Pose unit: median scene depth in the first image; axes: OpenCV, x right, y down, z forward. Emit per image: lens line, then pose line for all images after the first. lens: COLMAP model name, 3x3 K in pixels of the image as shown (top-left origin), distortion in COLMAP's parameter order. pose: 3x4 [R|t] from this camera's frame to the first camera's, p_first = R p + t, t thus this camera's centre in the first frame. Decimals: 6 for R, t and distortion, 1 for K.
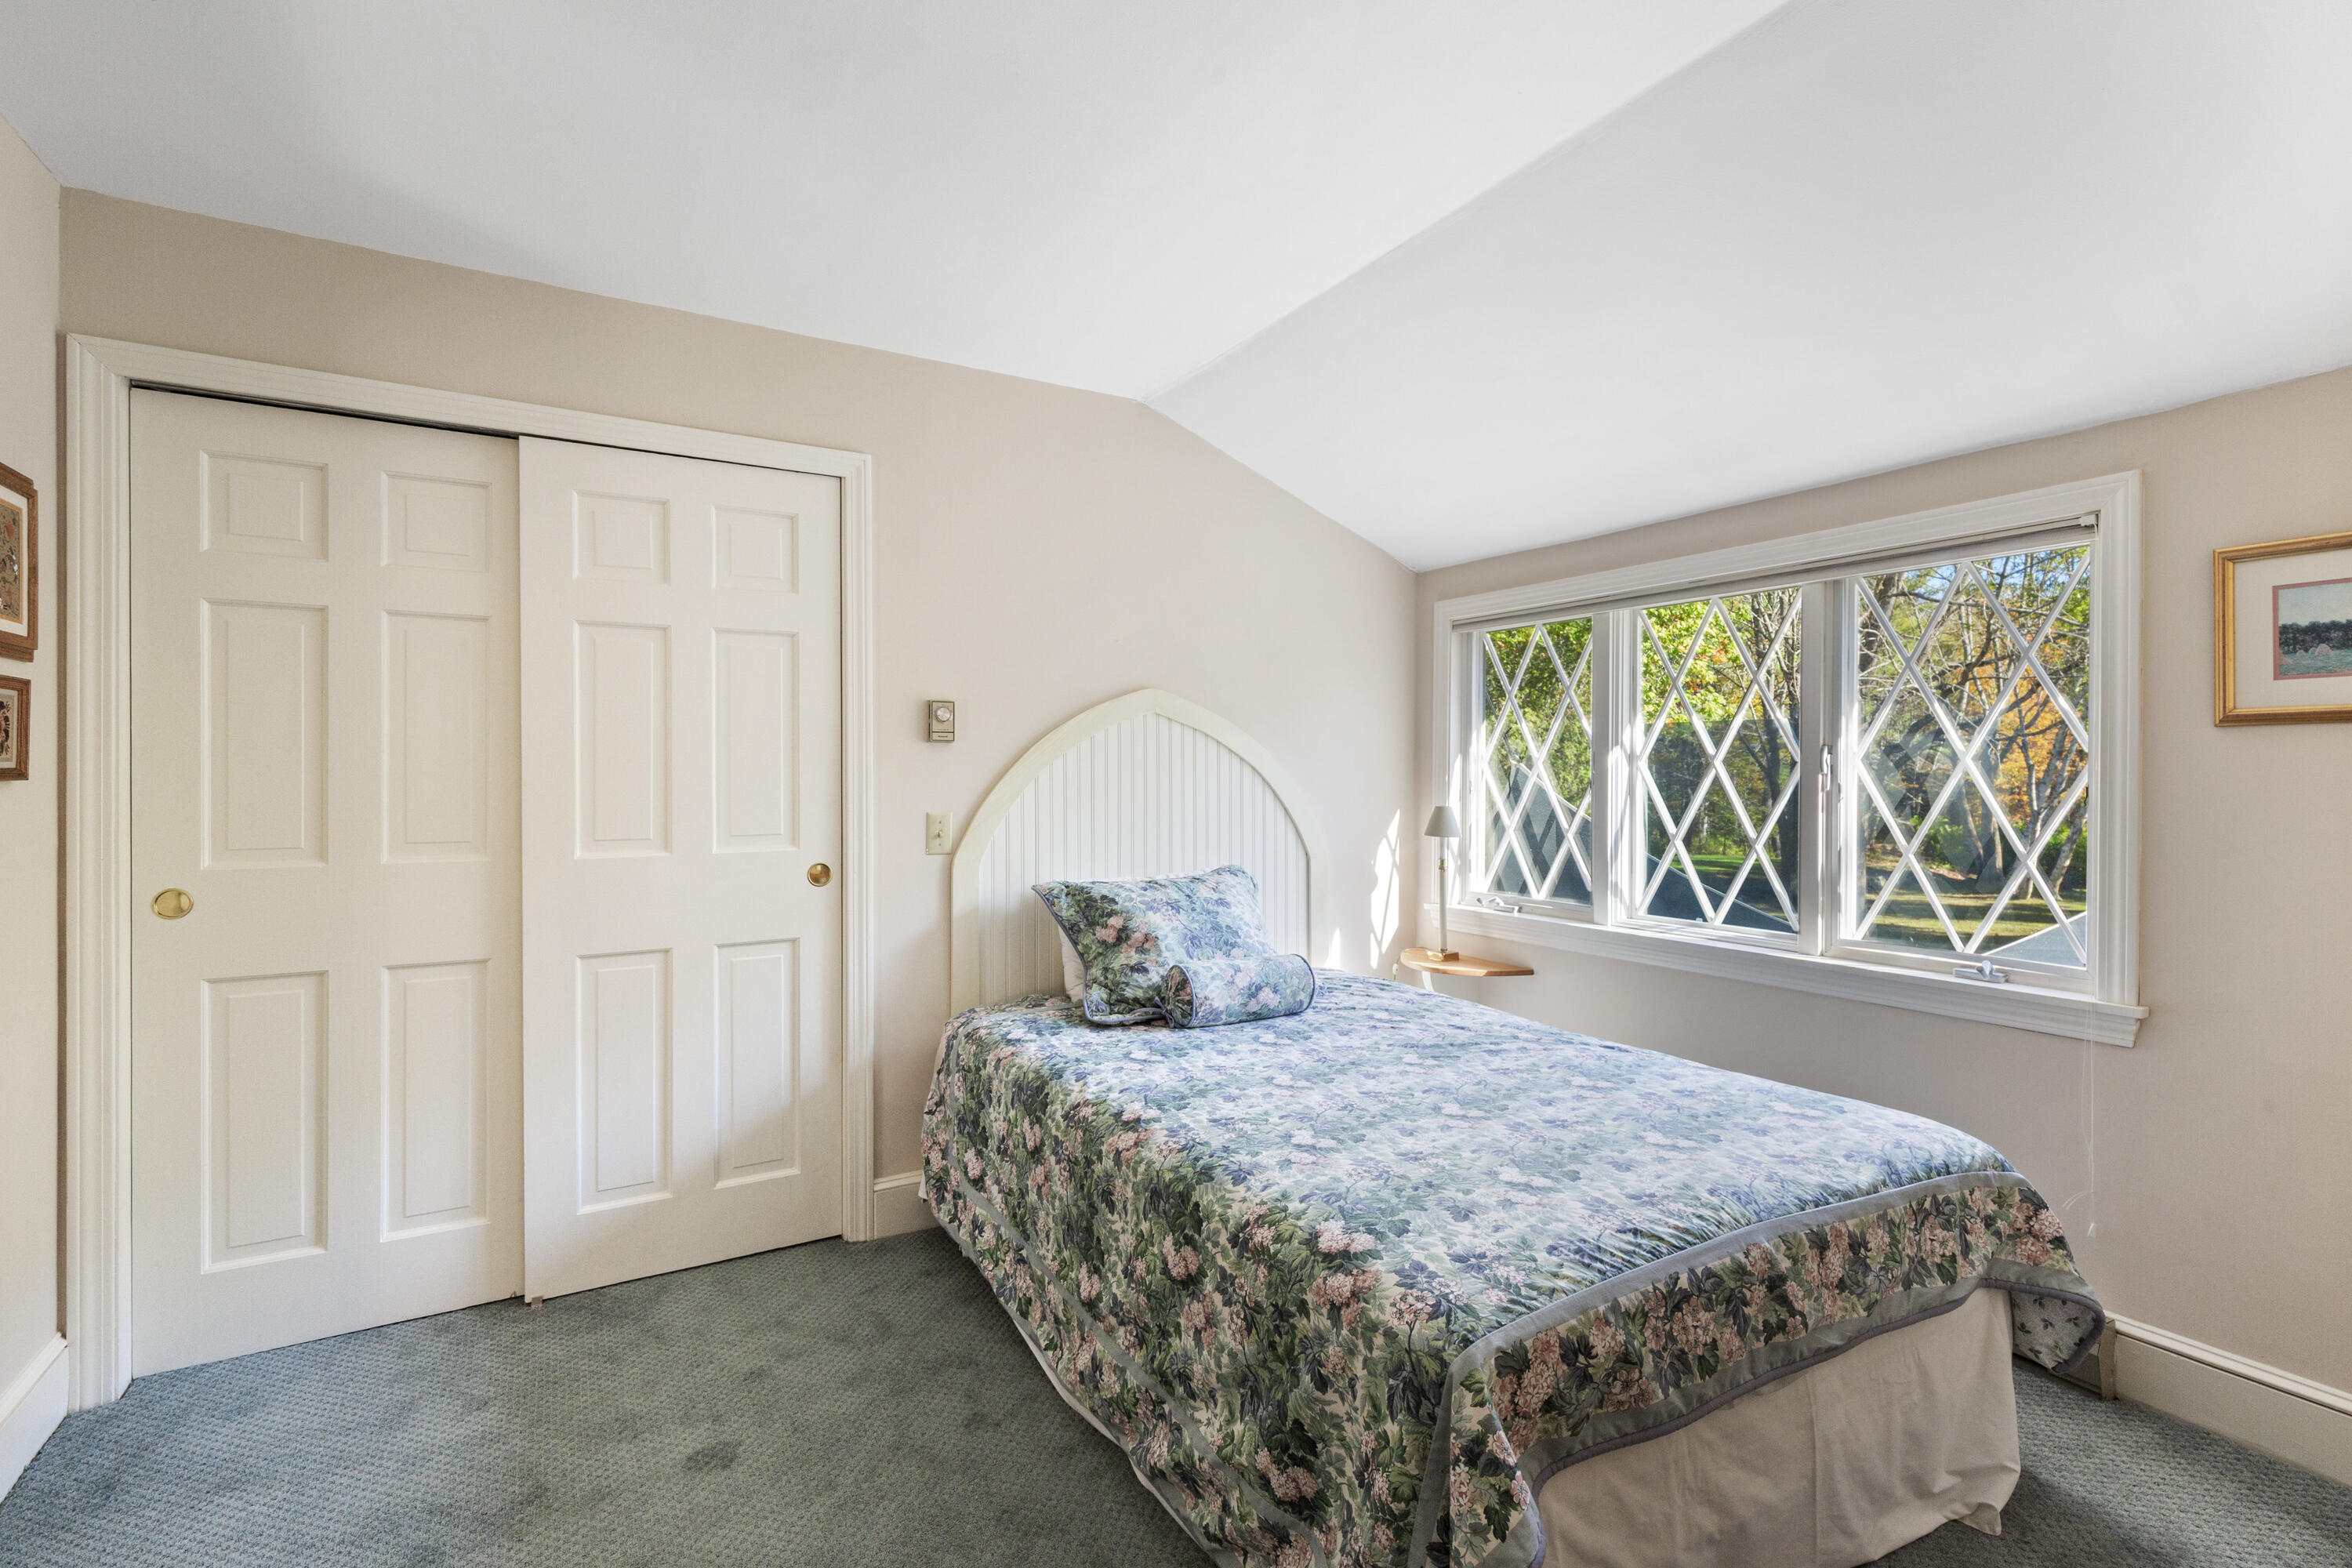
lens RADIAL K [[1075.5, 0, 1169.7], [0, 1075.5, 778.5], [0, 0, 1]] dist [0.001440, -0.000345]
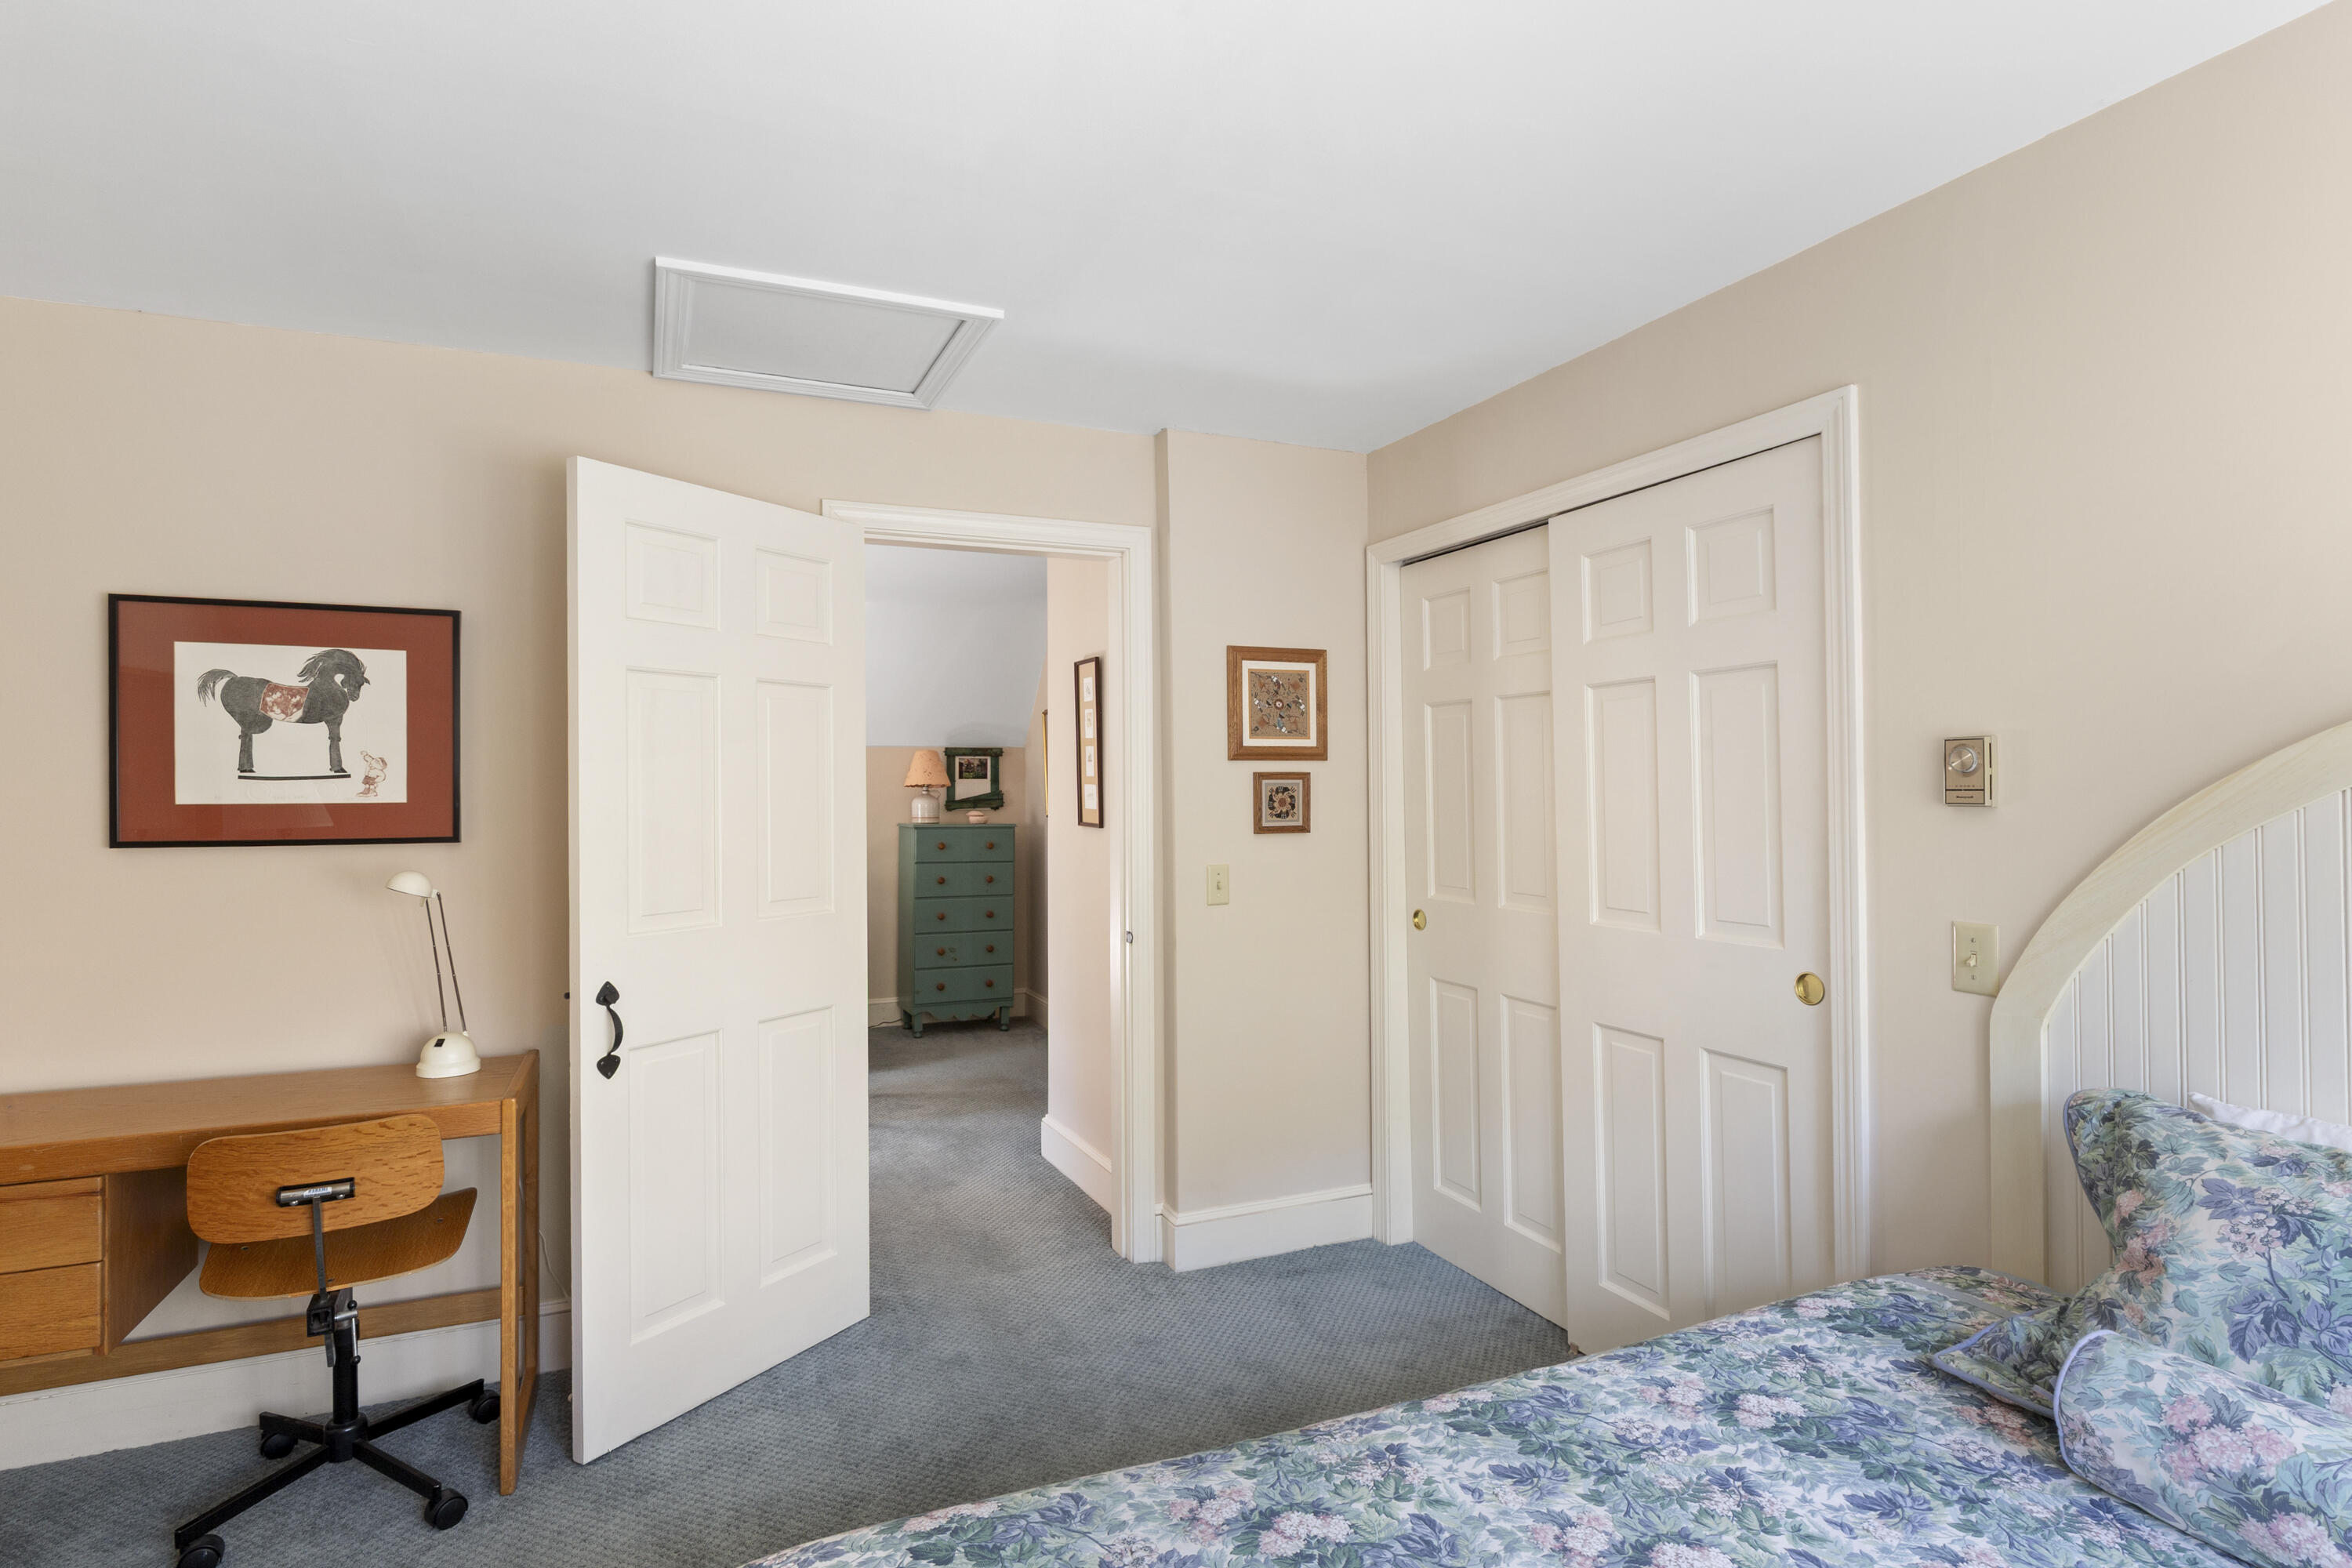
lens RADIAL K [[1175.8, 0, 1174.4], [0, 1175.8, 785.2], [0, 0, 1]] dist [-0.007867, -0.000591]
pose [[-0.119295, -0.002263, -0.992856, 0.594359], [-0.003835, 0.999991, -0.001819, -0.052152], [0.992851, 0.003591, -0.119303, 0.775415]]
